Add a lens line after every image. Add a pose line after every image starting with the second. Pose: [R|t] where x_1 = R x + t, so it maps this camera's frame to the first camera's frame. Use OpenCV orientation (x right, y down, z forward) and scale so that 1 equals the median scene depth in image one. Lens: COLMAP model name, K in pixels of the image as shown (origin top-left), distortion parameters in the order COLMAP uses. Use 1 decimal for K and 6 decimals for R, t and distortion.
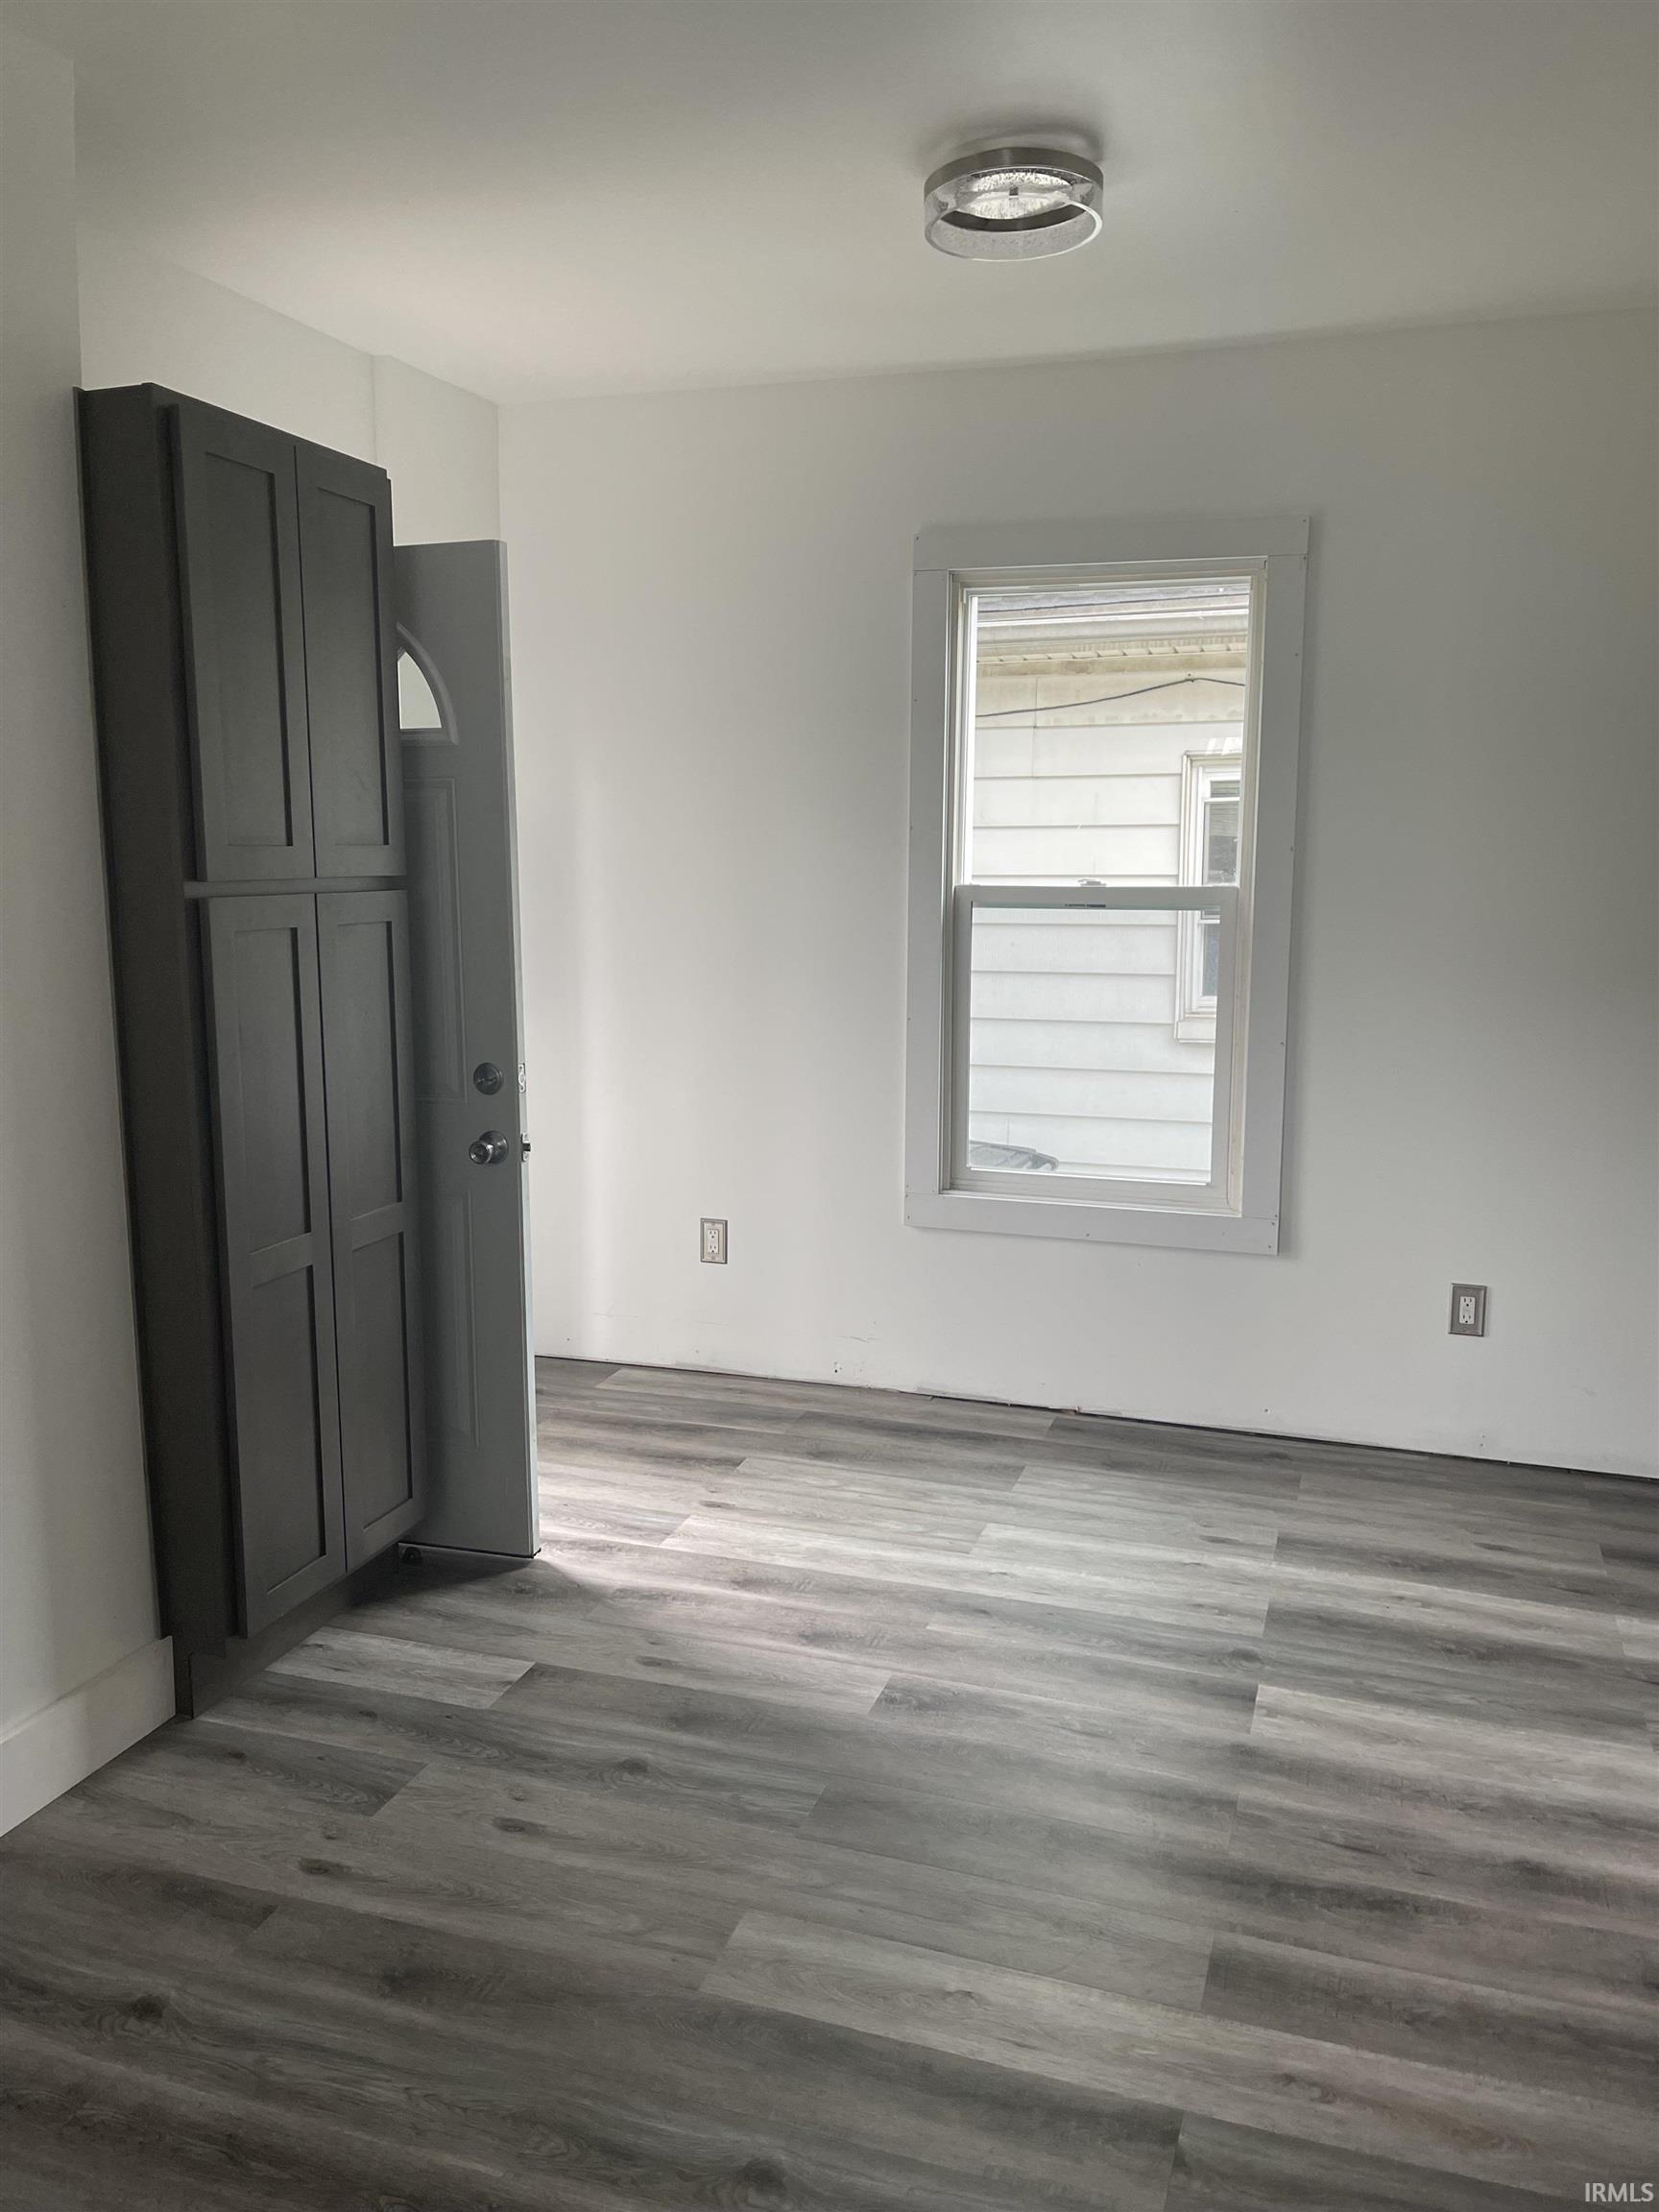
lens RADIAL K [[1676.8, 0, 835.3], [0, 1676.8, 1096.4], [0, 0, 1]] dist [0.053096, -0.073114]
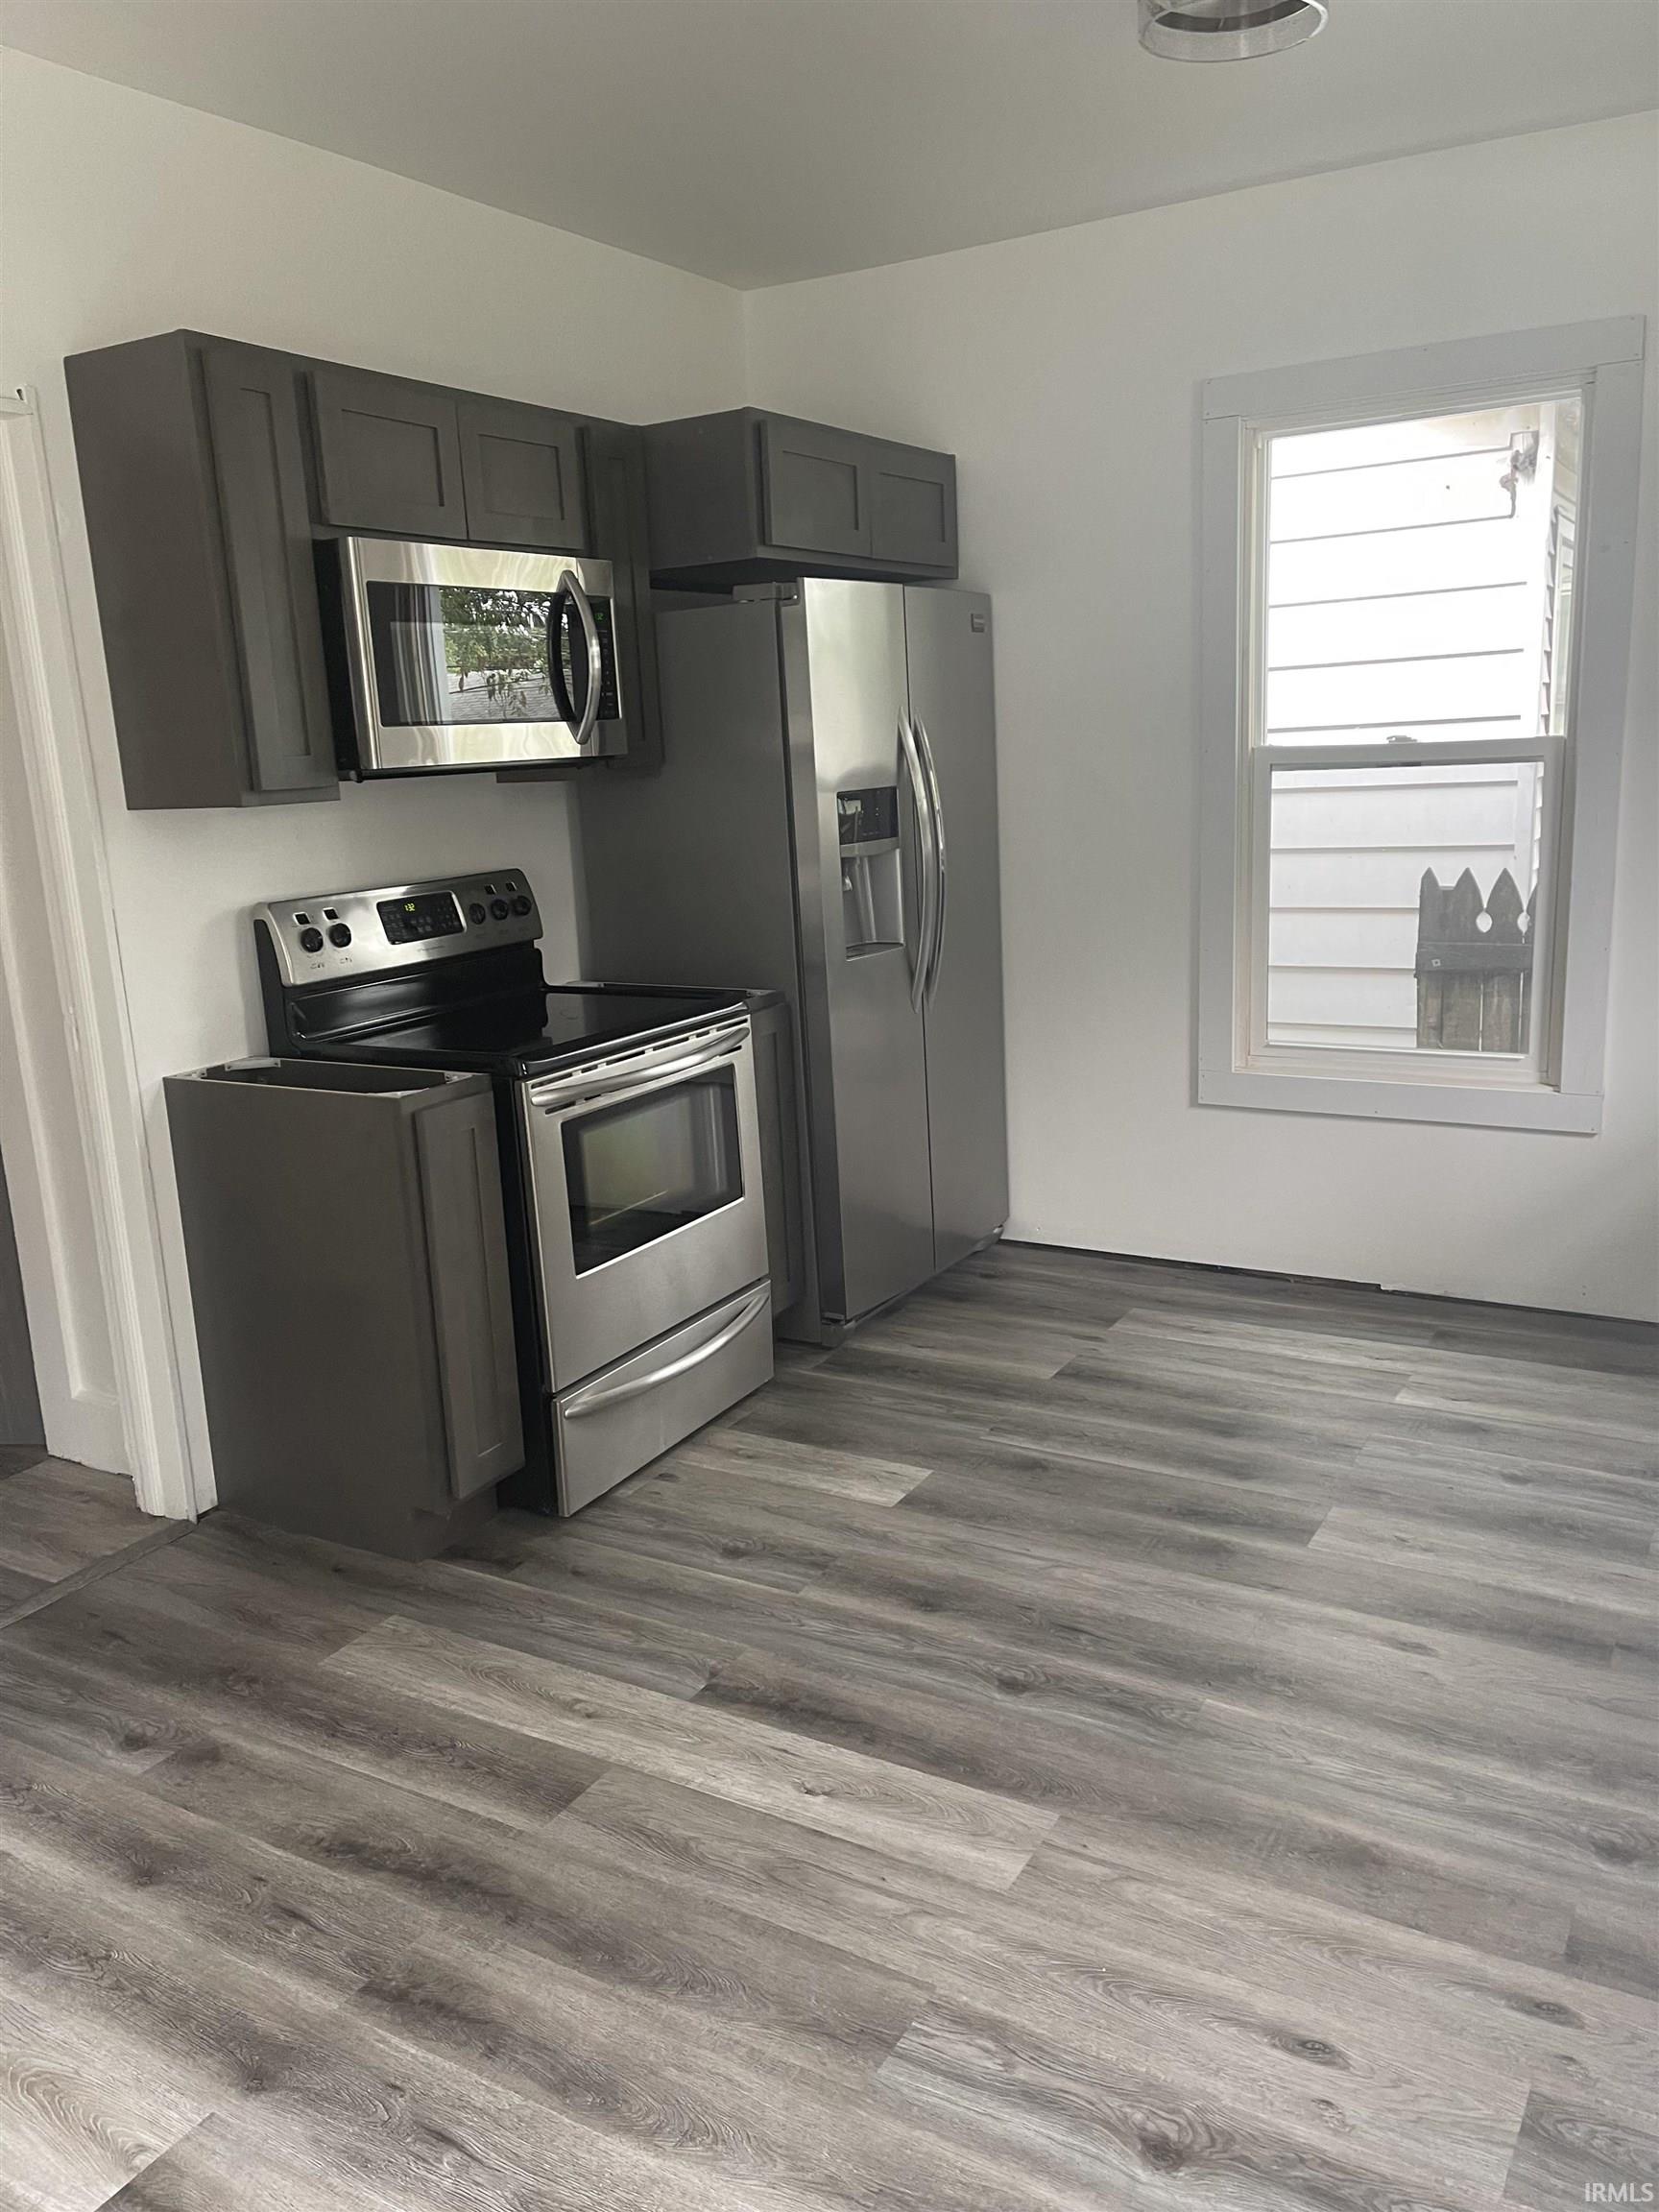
lens RADIAL K [[1676.8, 0, 828.9], [0, 1676.8, 1091.3], [0, 0, 1]] dist [0.053096, -0.073114]
pose [[-0.976657, -0.006456, 0.214708, -0.099975], [0.070407, 0.934708, 0.348372, -0.161537], [-0.202938, 0.355357, -0.912435, 1.120608]]
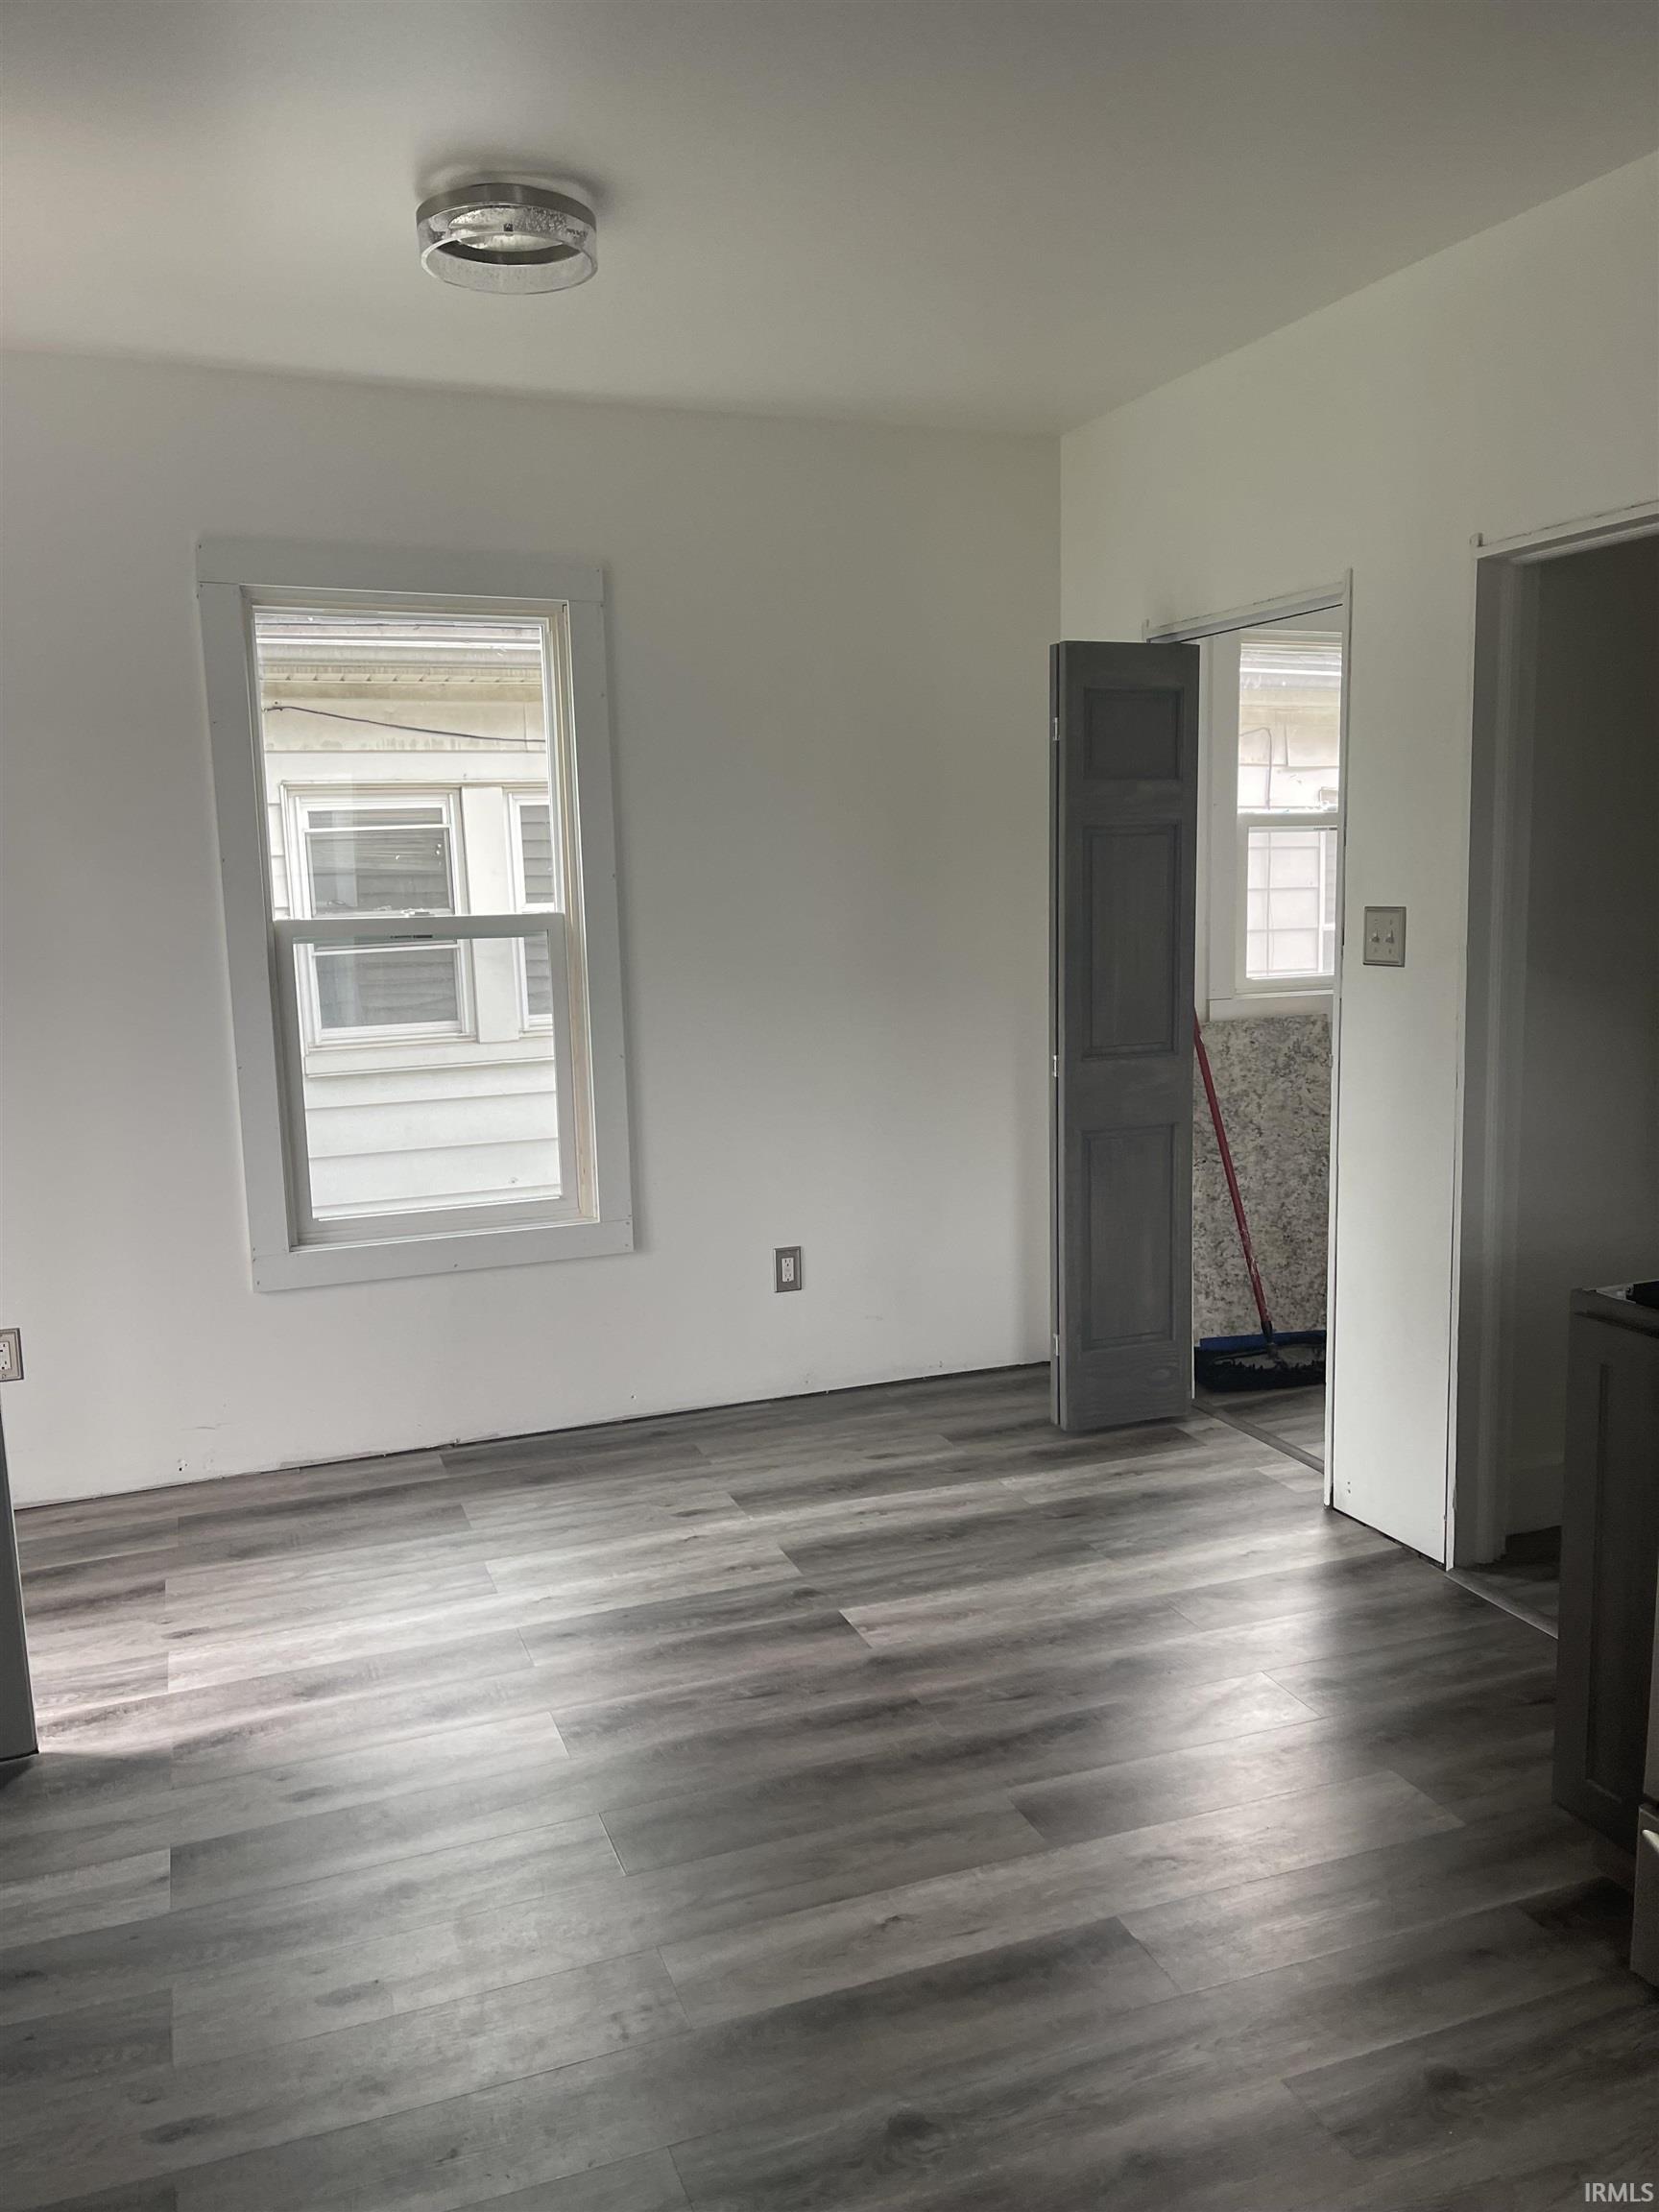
lens RADIAL K [[1676.8, 0, 834.2], [0, 1676.8, 1122.3], [0, 0, 1]] dist [0.053096, -0.073114]
pose [[0.769477, -0.119544, 0.627387, -0.354280], [0.121371, 0.991796, 0.040121, -0.017769], [-0.627036, 0.045274, 0.777674, 0.093763]]
